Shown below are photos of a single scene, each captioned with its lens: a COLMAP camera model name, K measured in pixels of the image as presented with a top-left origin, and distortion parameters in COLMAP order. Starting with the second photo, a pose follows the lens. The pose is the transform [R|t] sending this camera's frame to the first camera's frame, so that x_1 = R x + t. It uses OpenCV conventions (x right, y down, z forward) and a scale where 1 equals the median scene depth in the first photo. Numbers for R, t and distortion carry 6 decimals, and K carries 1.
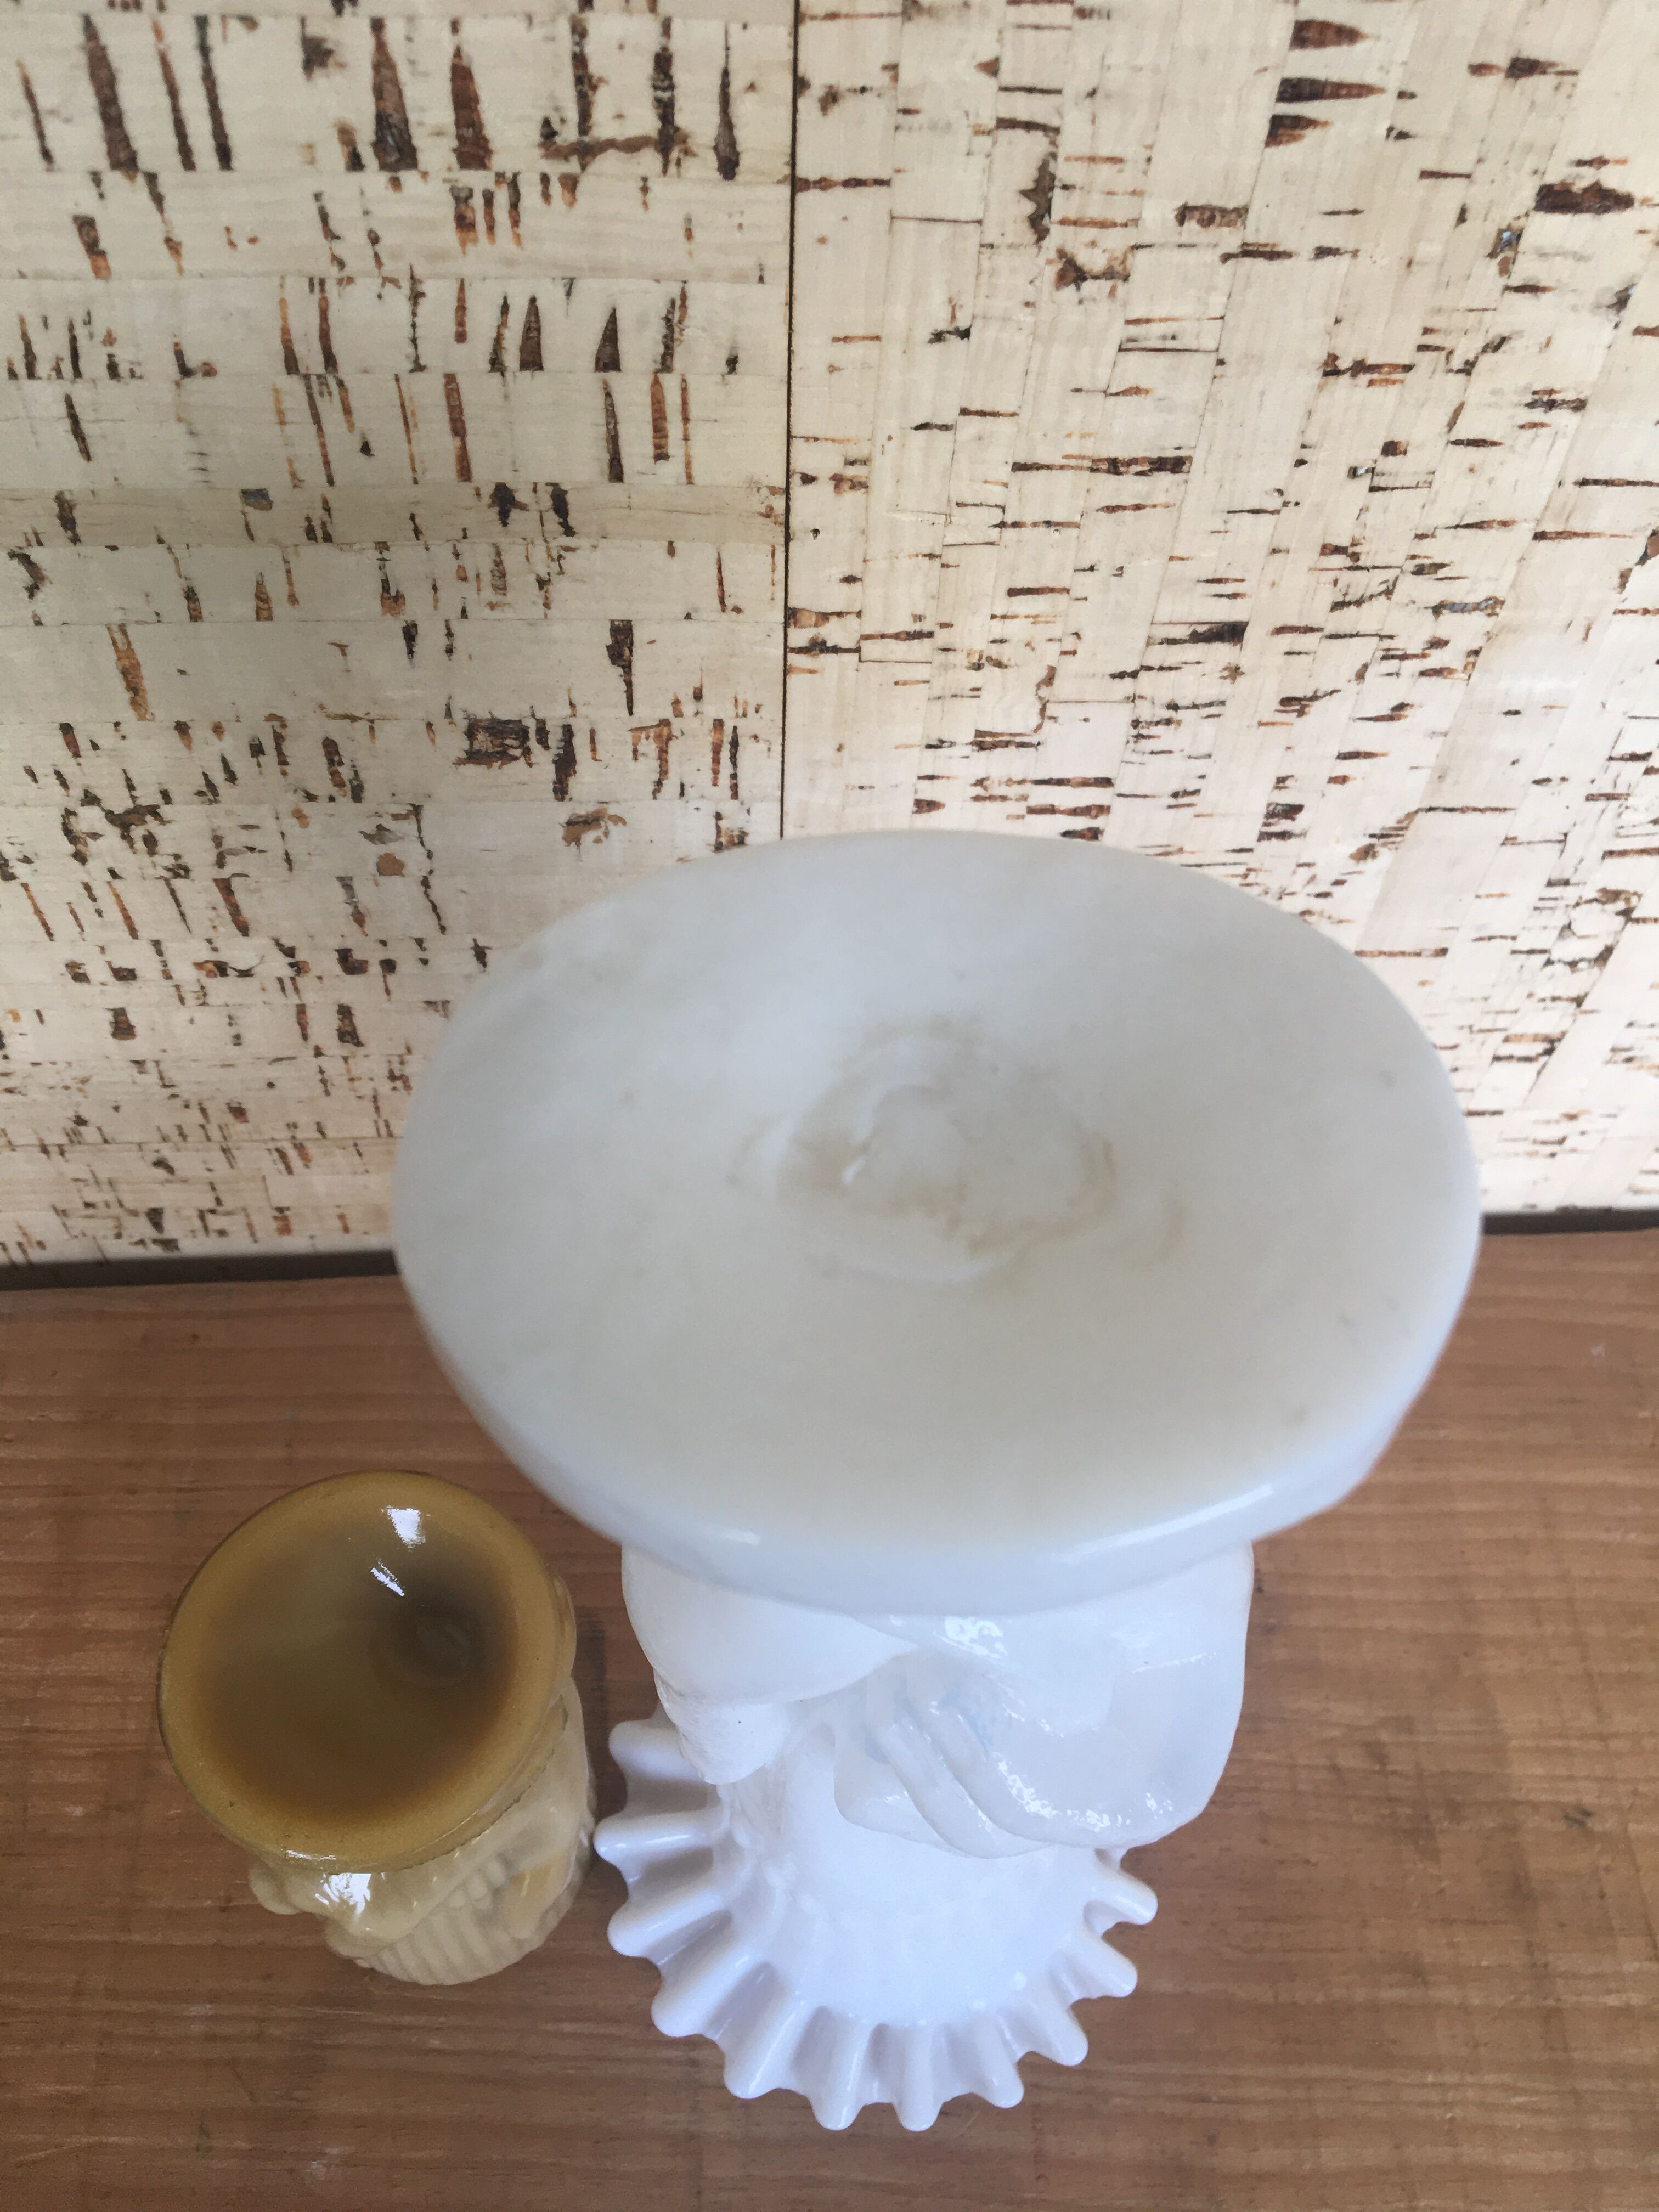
lens RADIAL K [[1877.0, 0, 830.8], [0, 1877.0, 1126.8], [0, 0, 1]] dist [0.045722, -0.057963]
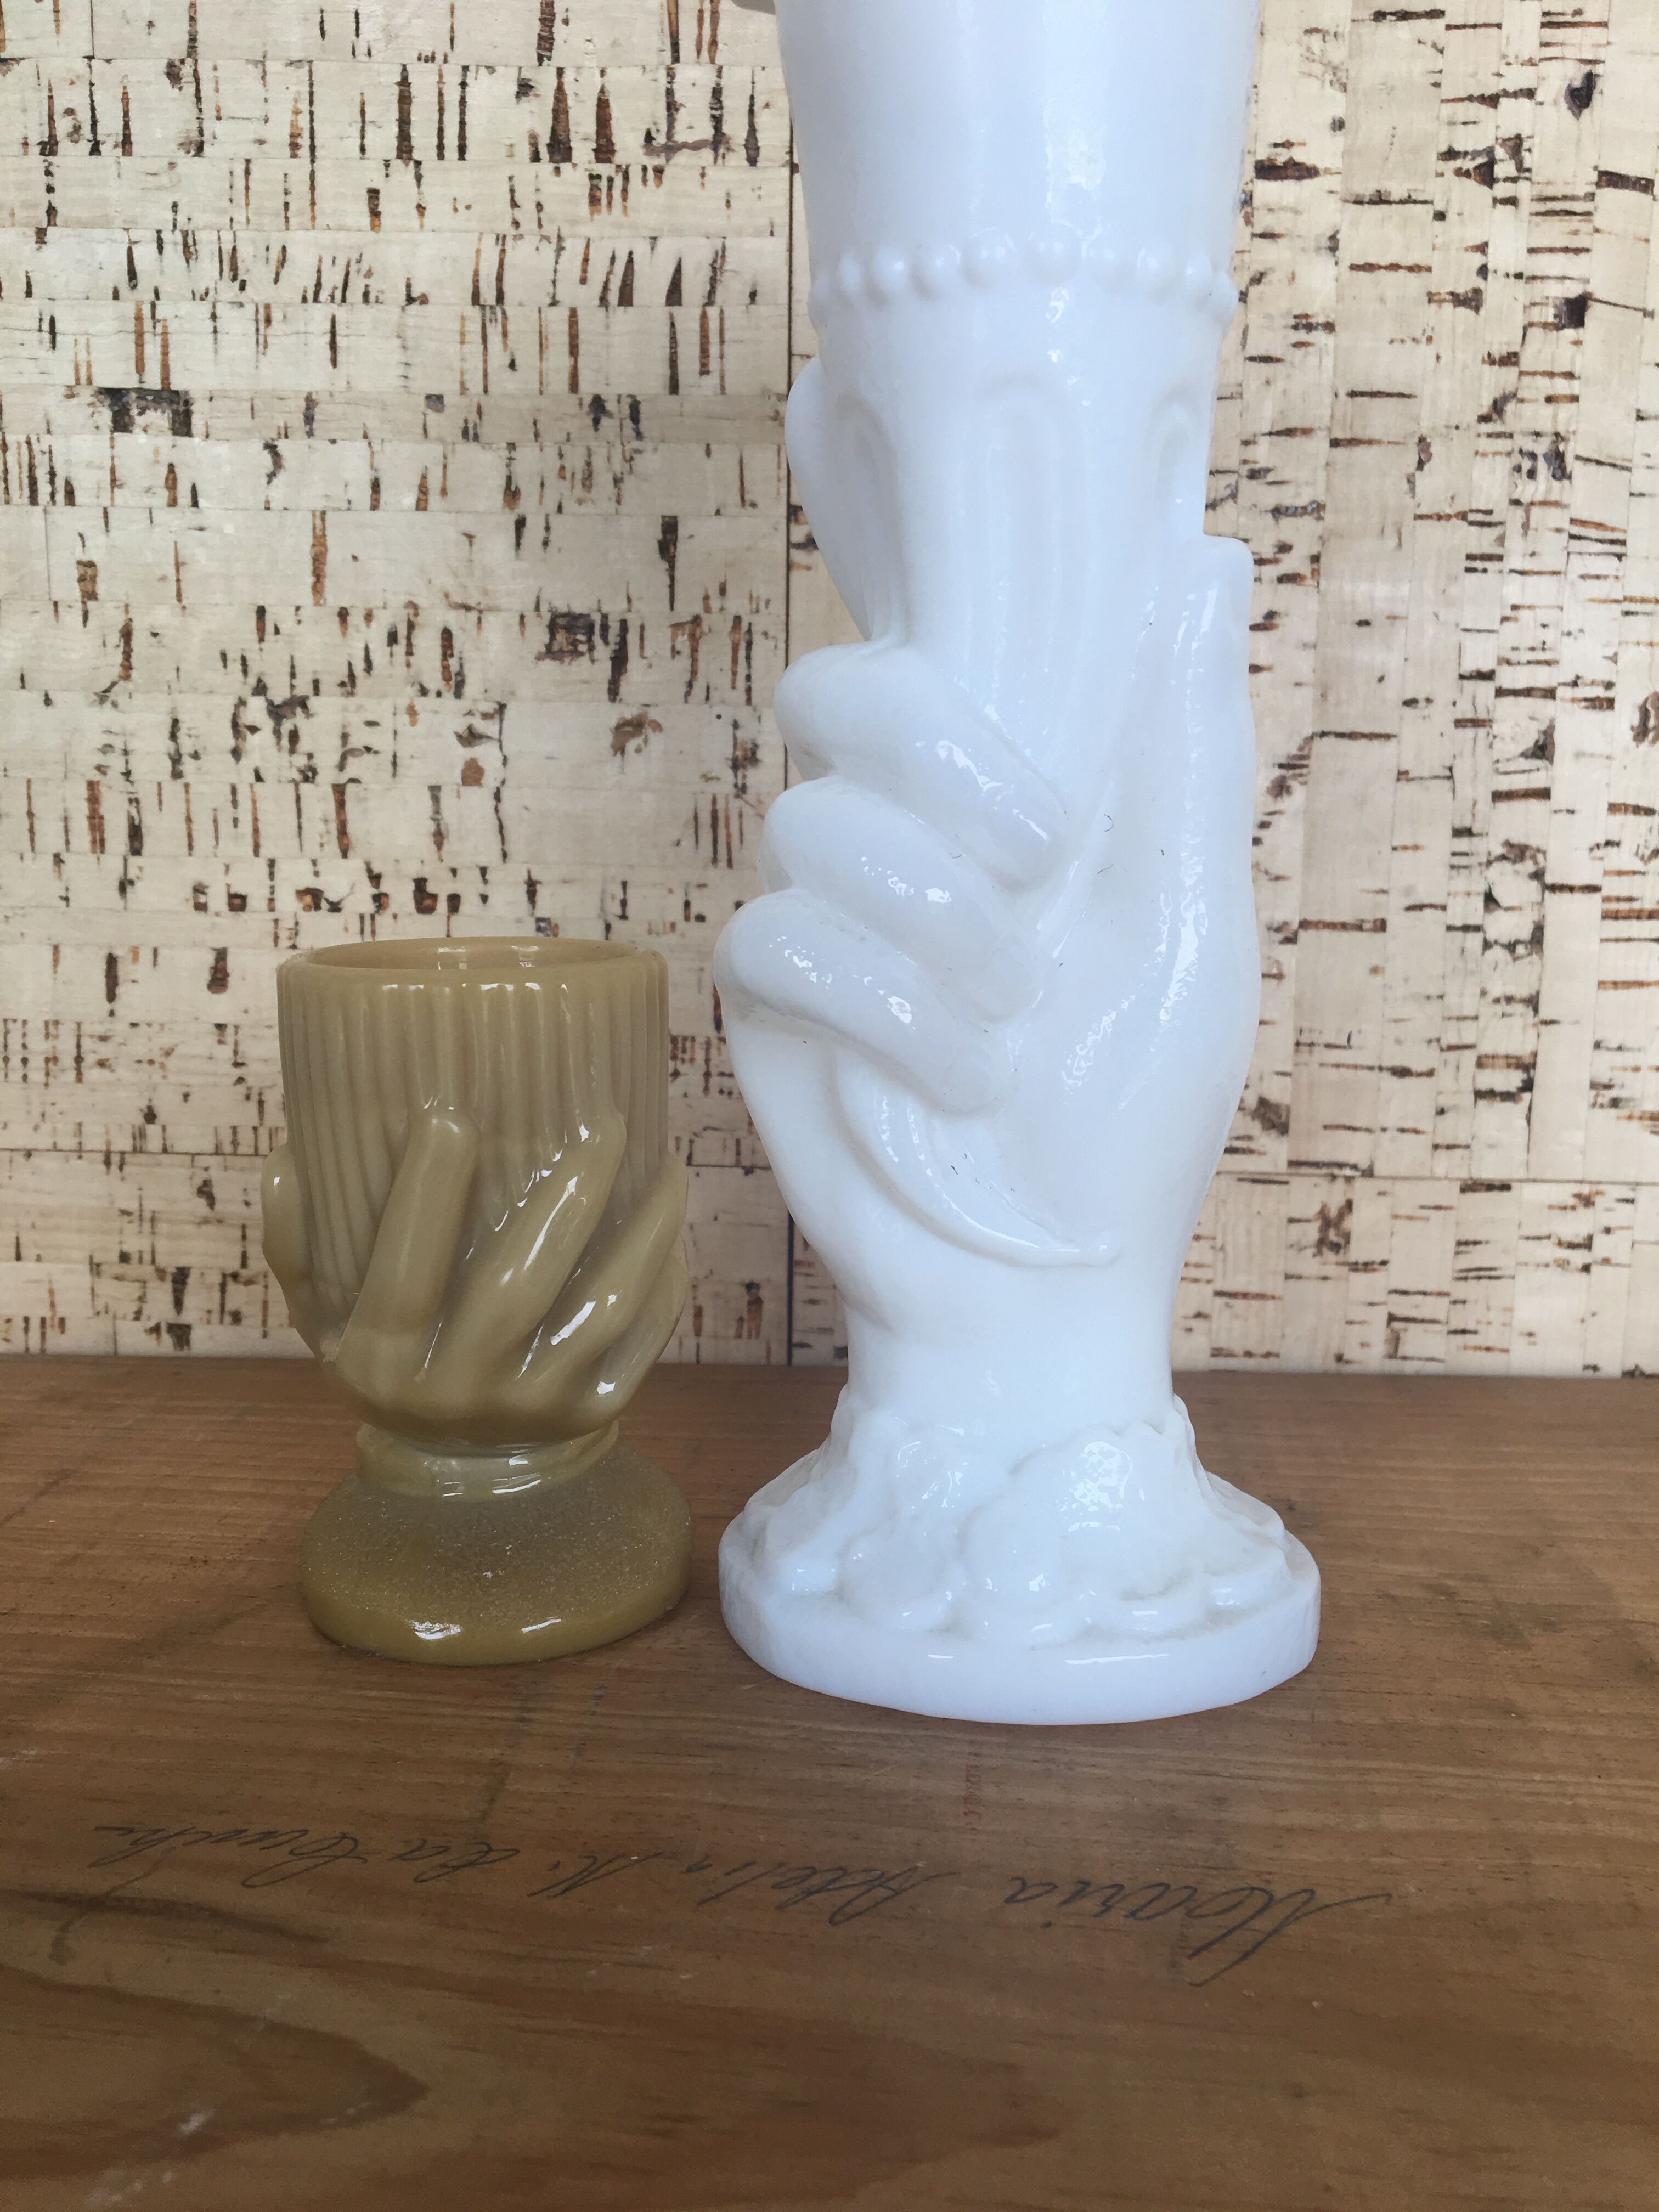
lens RADIAL K [[1877.0, 0, 831.9], [0, 1877.0, 1112.5], [0, 0, 1]] dist [0.045722, -0.057963]
pose [[0.993907, -0.002287, -0.110200, 0.148363], [-0.078476, 0.687380, -0.722046, 0.957552], [0.077400, 0.726294, 0.683013, 0.354692]]
